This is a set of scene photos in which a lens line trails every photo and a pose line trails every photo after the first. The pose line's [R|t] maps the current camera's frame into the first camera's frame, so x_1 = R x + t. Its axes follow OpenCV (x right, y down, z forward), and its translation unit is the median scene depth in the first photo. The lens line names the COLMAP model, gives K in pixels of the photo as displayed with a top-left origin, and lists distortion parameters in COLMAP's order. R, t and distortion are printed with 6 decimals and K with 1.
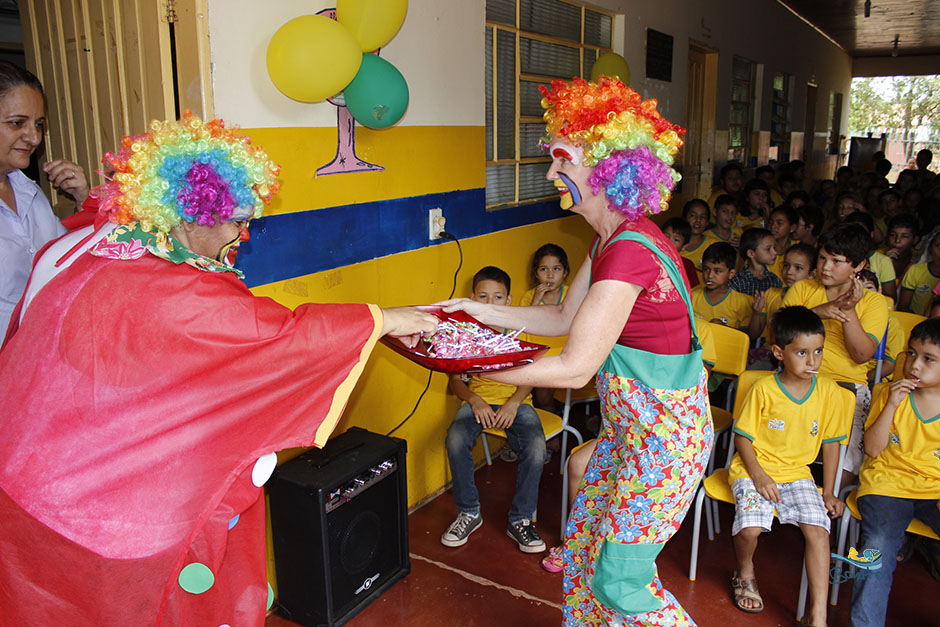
lens RADIAL K [[766.9, 0, 470.0], [0, 766.9, 313.5], [0, 0, 1]] dist [-0.152800, 0.131802]
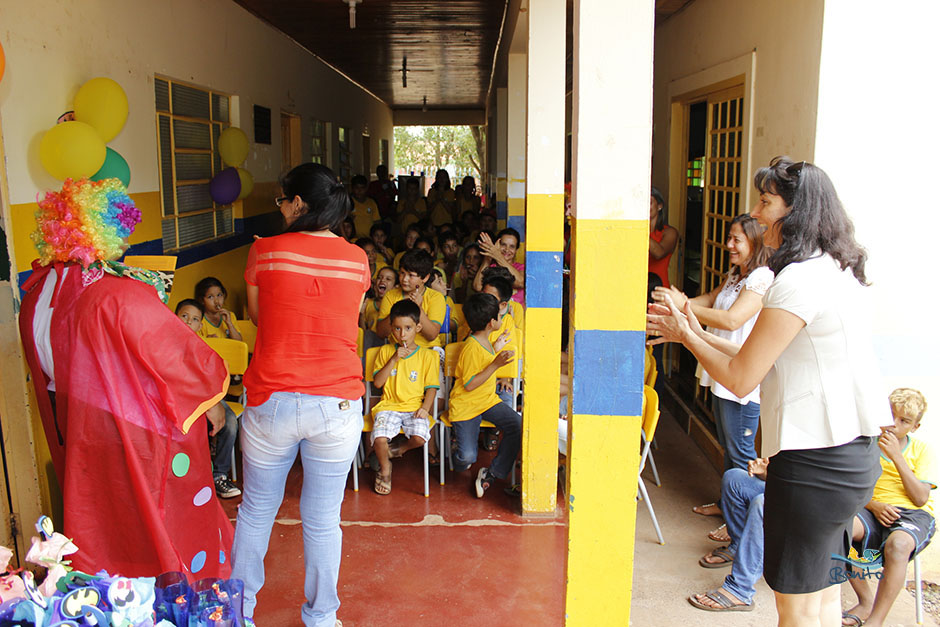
lens RADIAL K [[772.1, 0, 471.3], [0, 772.1, 299.0], [0, 0, 1]] dist [-0.161258, 0.134899]
pose [[0.842618, -0.083287, 0.532032, -0.122592], [0.116648, 0.992740, -0.029334, 0.019072], [-0.525727, 0.086778, 0.846216, -0.188563]]
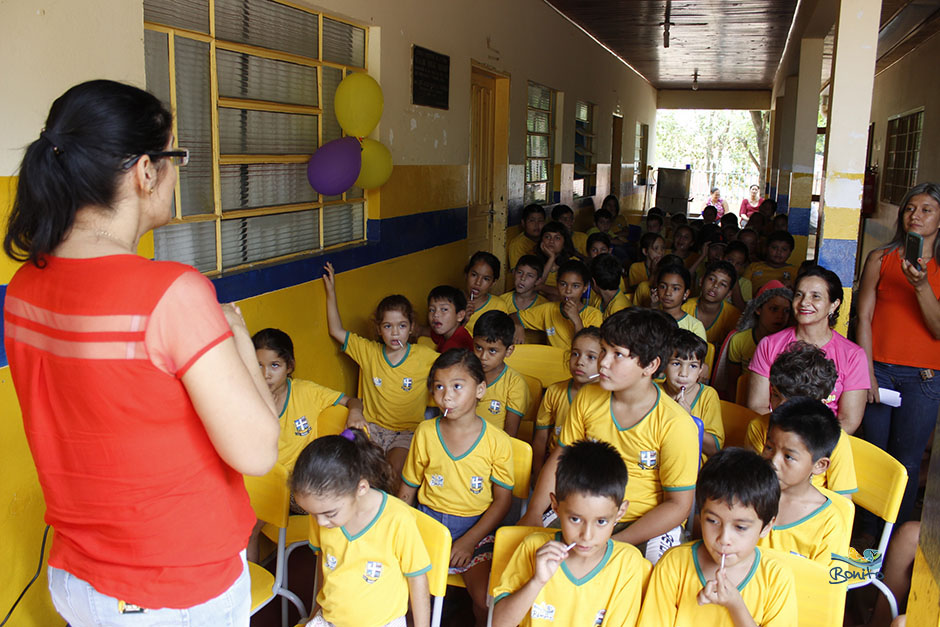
lens RADIAL K [[772.1, 0, 471.3], [0, 772.1, 299.0], [0, 0, 1]] dist [-0.161258, 0.134899]
pose [[0.974635, -0.017492, 0.223116, 0.082354], [0.028297, 0.998572, -0.045321, -0.048361], [-0.222004, 0.050485, 0.973738, 0.142911]]
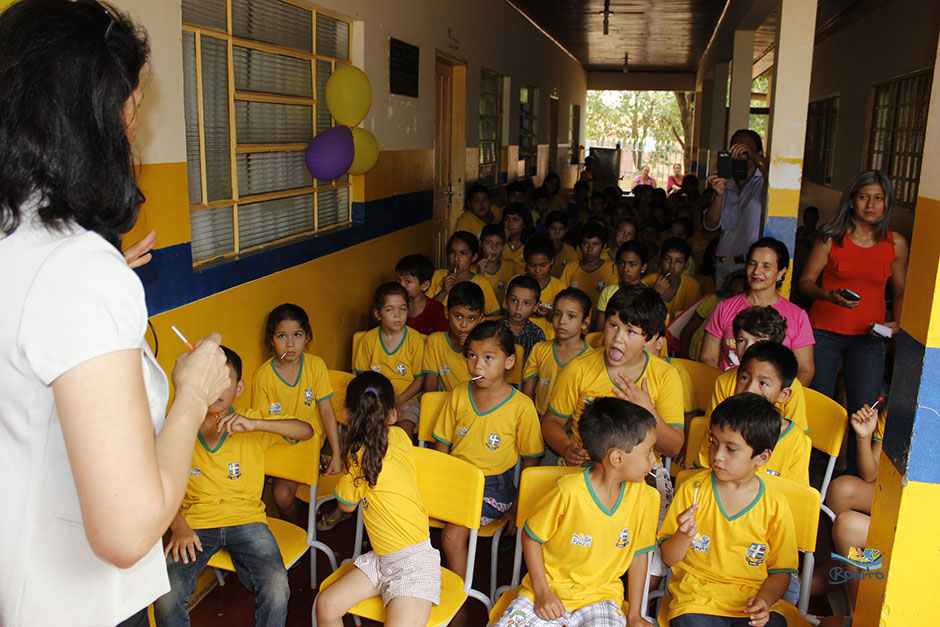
lens RADIAL K [[772.1, 0, 471.3], [0, 772.1, 299.0], [0, 0, 1]] dist [-0.161258, 0.134899]
pose [[0.946596, -0.046724, 0.319019, 0.023053], [0.054081, 0.998435, -0.014237, -0.045082], [-0.317855, 0.030730, 0.947641, 0.107253]]
